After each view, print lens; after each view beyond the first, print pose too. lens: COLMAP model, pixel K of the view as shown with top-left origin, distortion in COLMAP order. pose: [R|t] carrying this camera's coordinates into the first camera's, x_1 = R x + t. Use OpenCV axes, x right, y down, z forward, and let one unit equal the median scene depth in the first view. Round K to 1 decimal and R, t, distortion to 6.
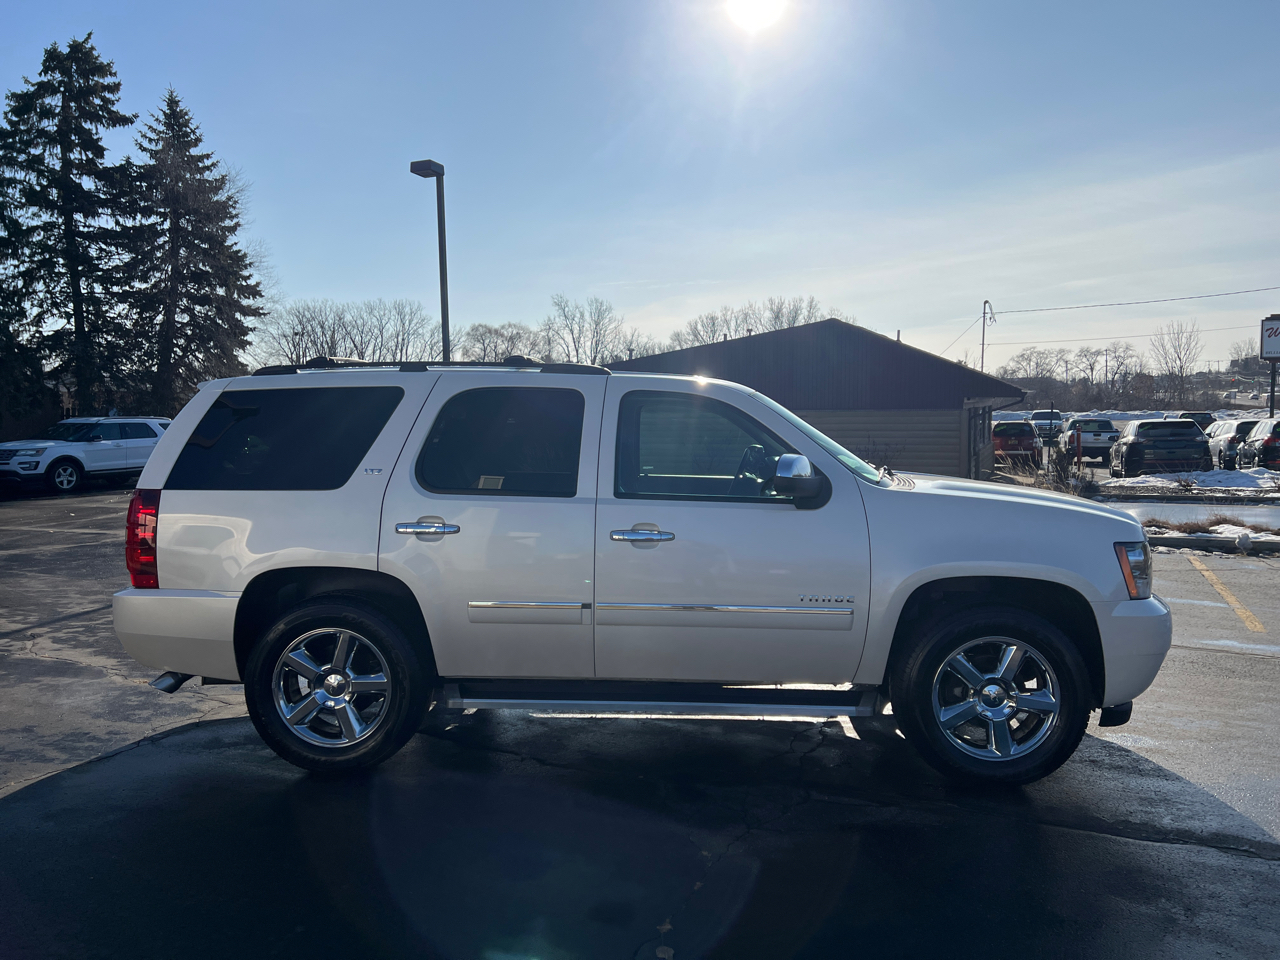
lens RADIAL K [[955.1, 0, 636.2], [0, 955.1, 483.2], [0, 0, 1]] dist [0.068286, -0.075811]
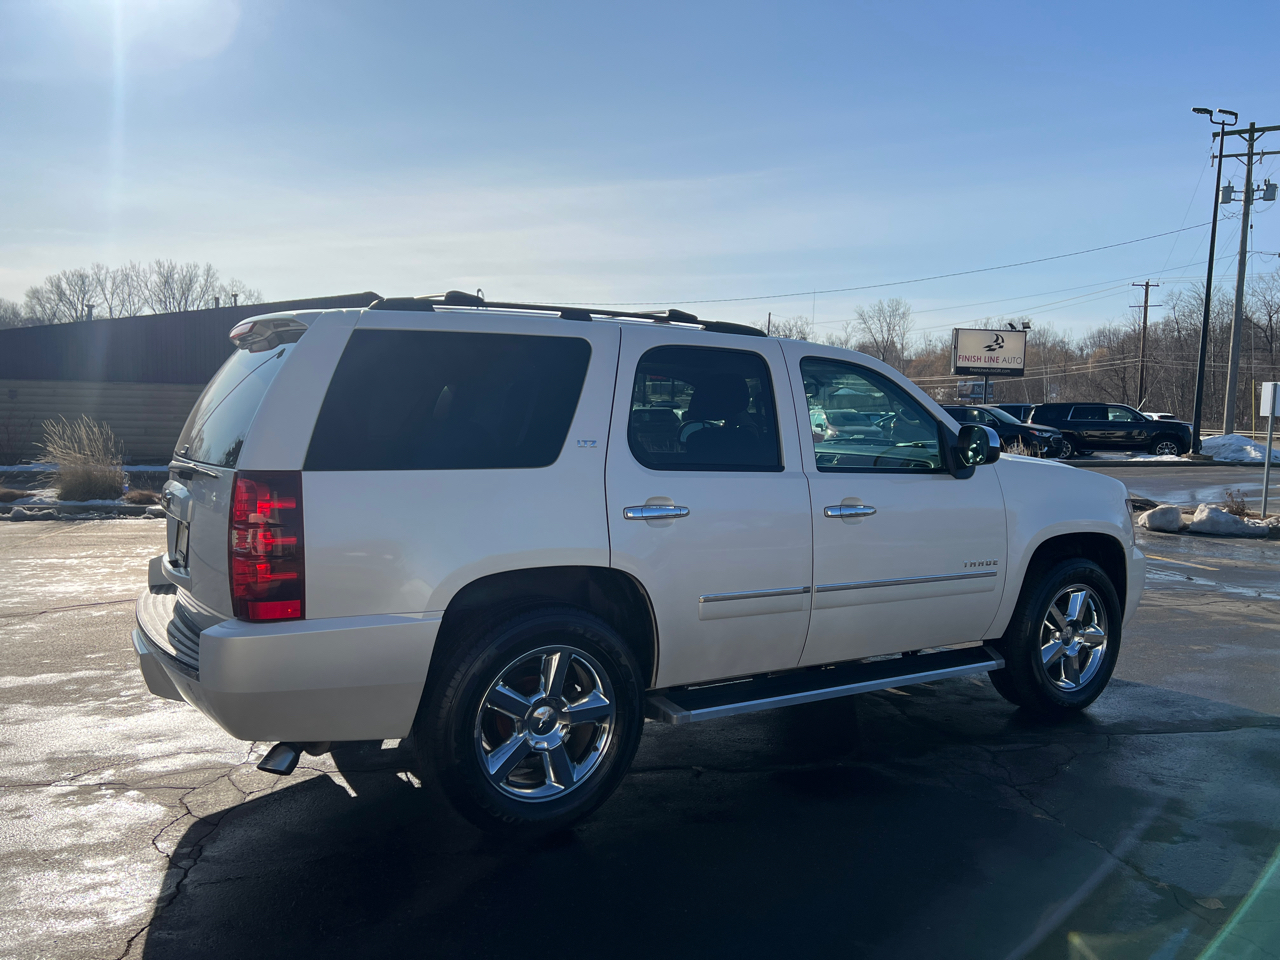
lens RADIAL K [[955.1, 0, 636.2], [0, 955.1, 483.2], [0, 0, 1]] dist [0.068286, -0.075811]
pose [[0.817154, -0.021607, 0.576014, -0.109185], [0.011825, 0.999715, 0.020726, 0.000764], [-0.576298, -0.010125, 0.817177, 0.052410]]
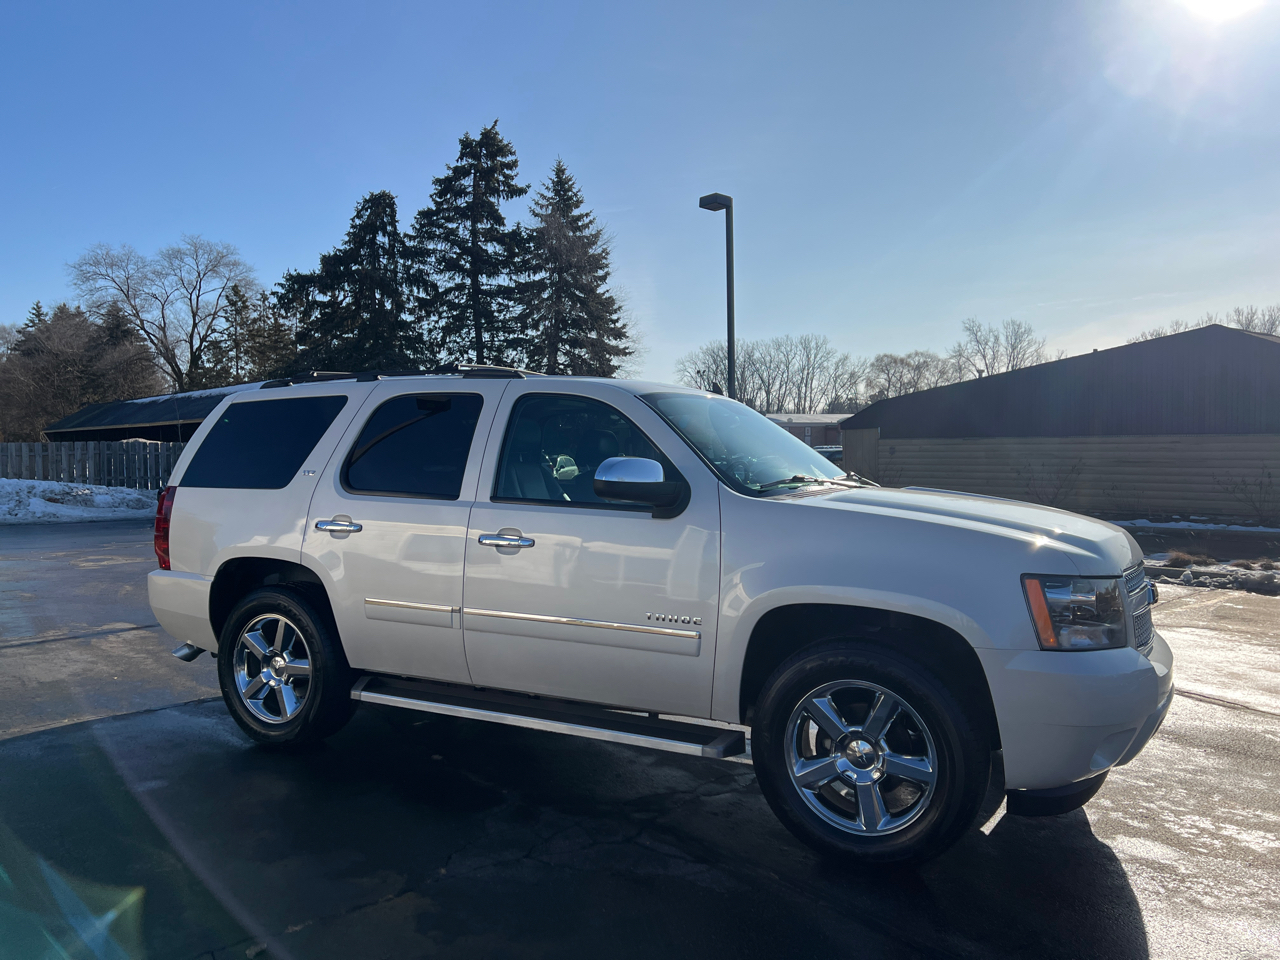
lens RADIAL K [[955.1, 0, 636.2], [0, 955.1, 483.2], [0, 0, 1]] dist [0.068286, -0.075811]
pose [[0.909731, 0.012708, -0.415005, 0.080683], [-0.026885, 0.999237, -0.028337, 0.003086], [0.414328, 0.036936, 0.909378, 0.025421]]
